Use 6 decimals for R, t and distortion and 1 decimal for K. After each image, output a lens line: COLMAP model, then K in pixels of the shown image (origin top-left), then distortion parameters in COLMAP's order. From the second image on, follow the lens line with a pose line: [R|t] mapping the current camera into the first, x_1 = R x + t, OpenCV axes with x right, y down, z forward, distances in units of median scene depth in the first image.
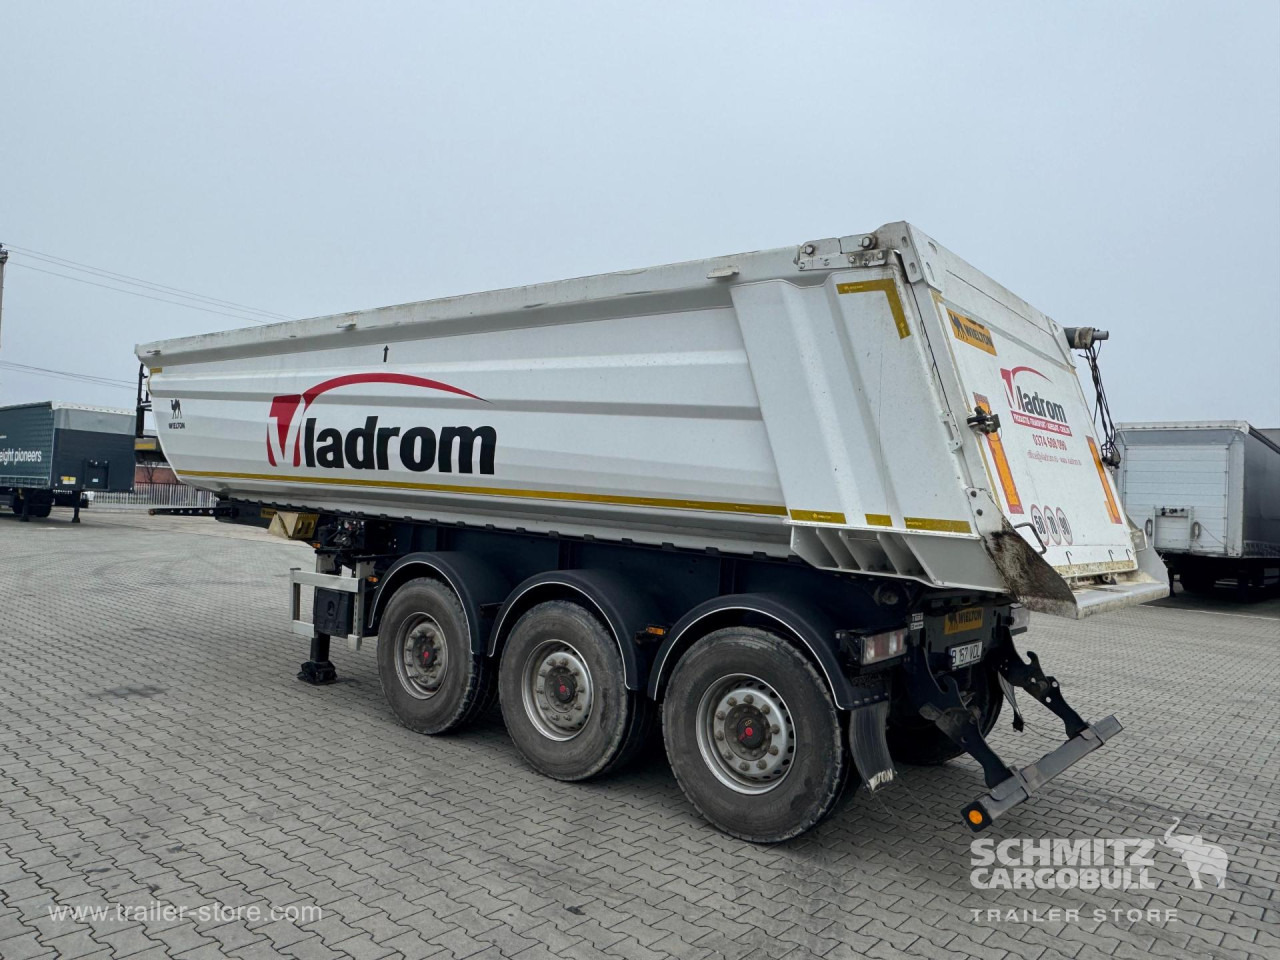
lens RADIAL K [[899.5, 0, 640.0], [0, 899.5, 480.0], [0, 0, 1]] dist [0.003752, -0.000041]
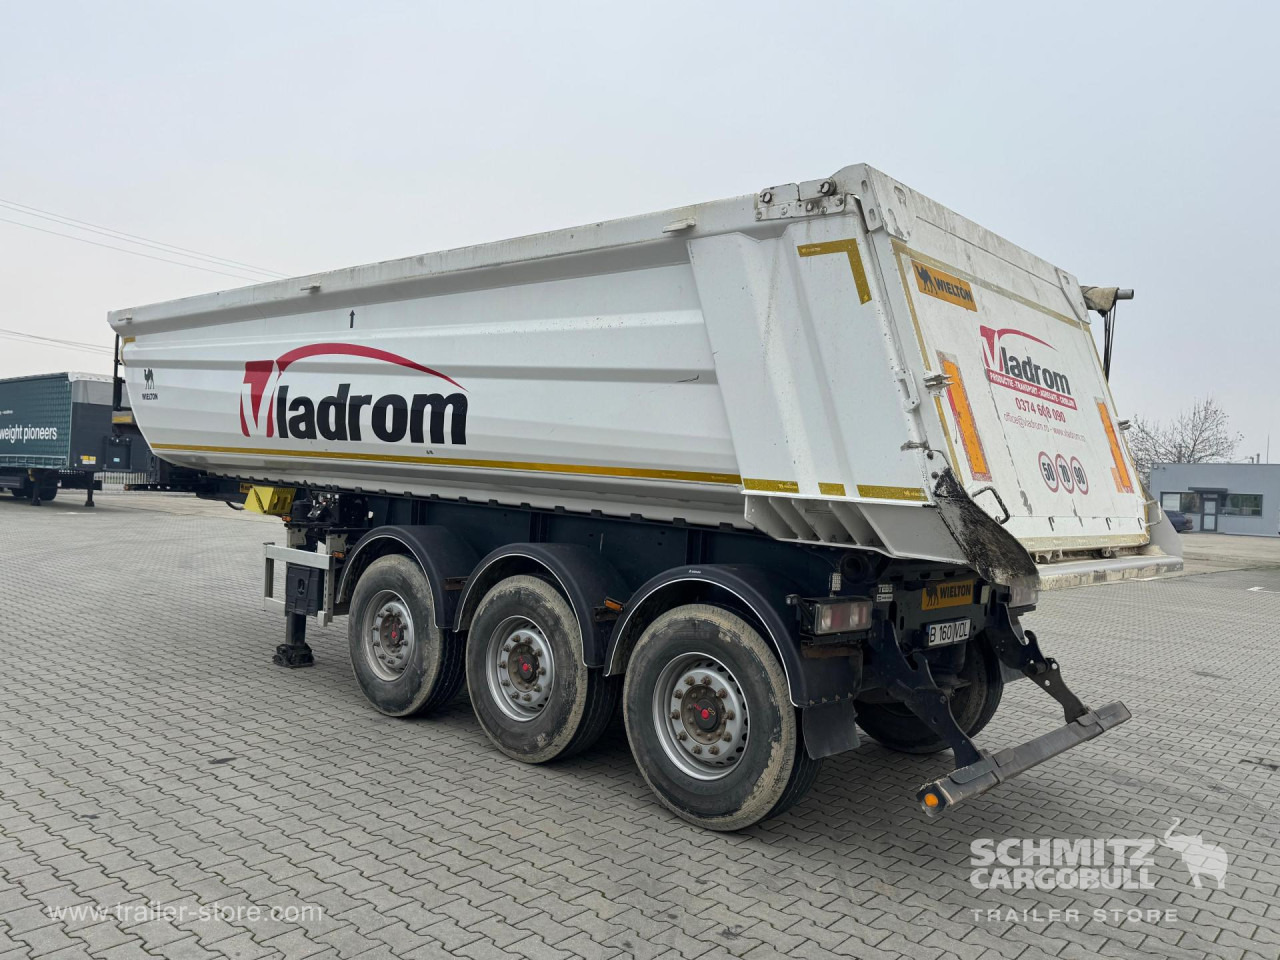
lens RADIAL K [[952.9, 0, 640.0], [0, 952.9, 480.0], [0, 0, 1]] dist [0.140354, -0.238127]
pose [[0.999242, -0.005099, -0.038595, 0.060083], [0.006185, 0.999587, 0.028072, 0.004107], [0.038435, -0.028289, 0.998861, -0.004875]]
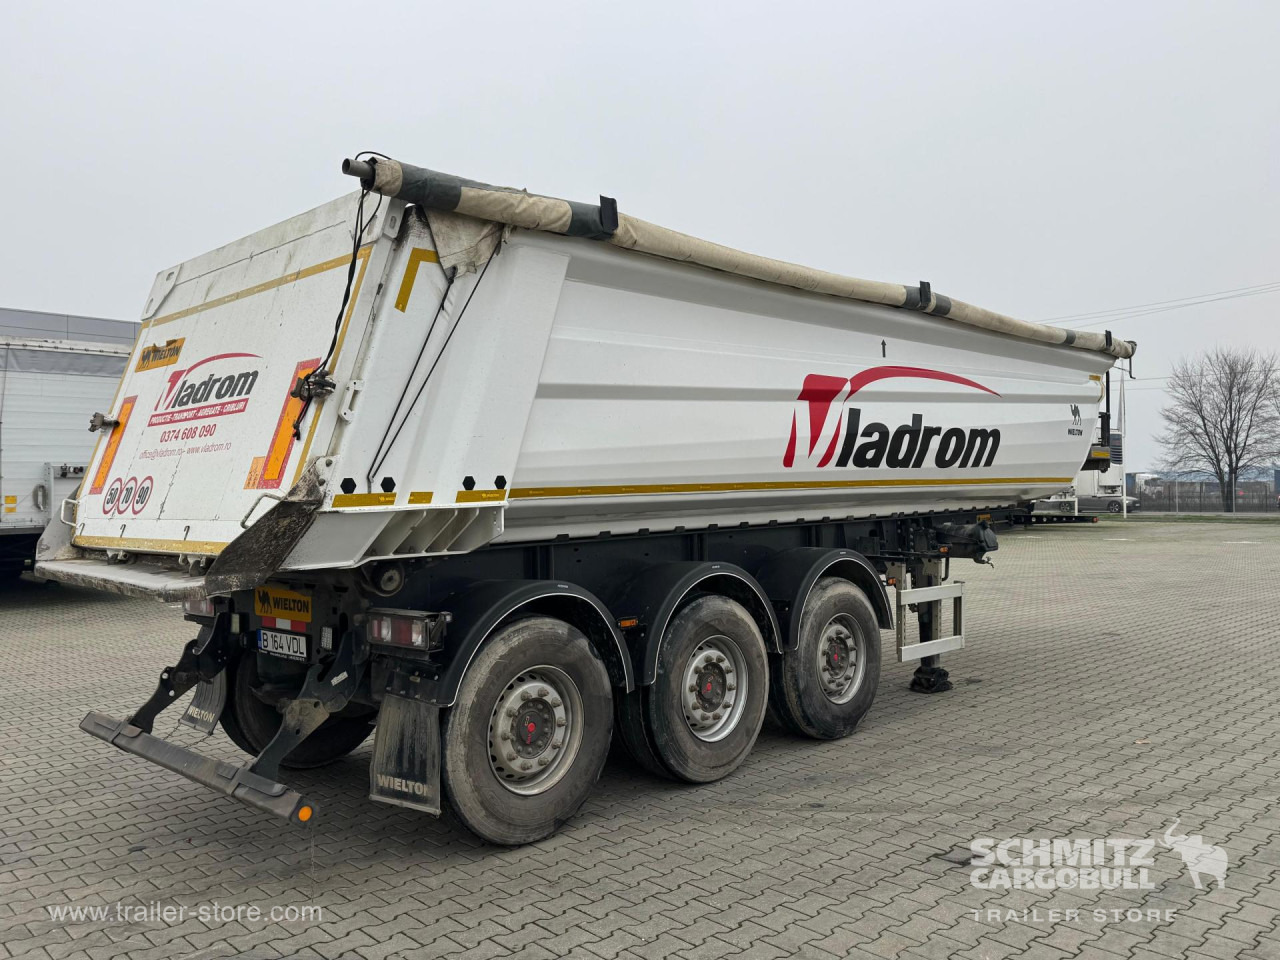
lens RADIAL K [[952.9, 0, 640.0], [0, 952.9, 480.0], [0, 0, 1]] dist [0.140354, -0.238127]
pose [[0.067645, -0.051375, 0.996386, -1.574357], [0.000165, 0.998674, 0.051482, -0.060486], [-0.997709, -0.003319, 0.067563, 1.409263]]
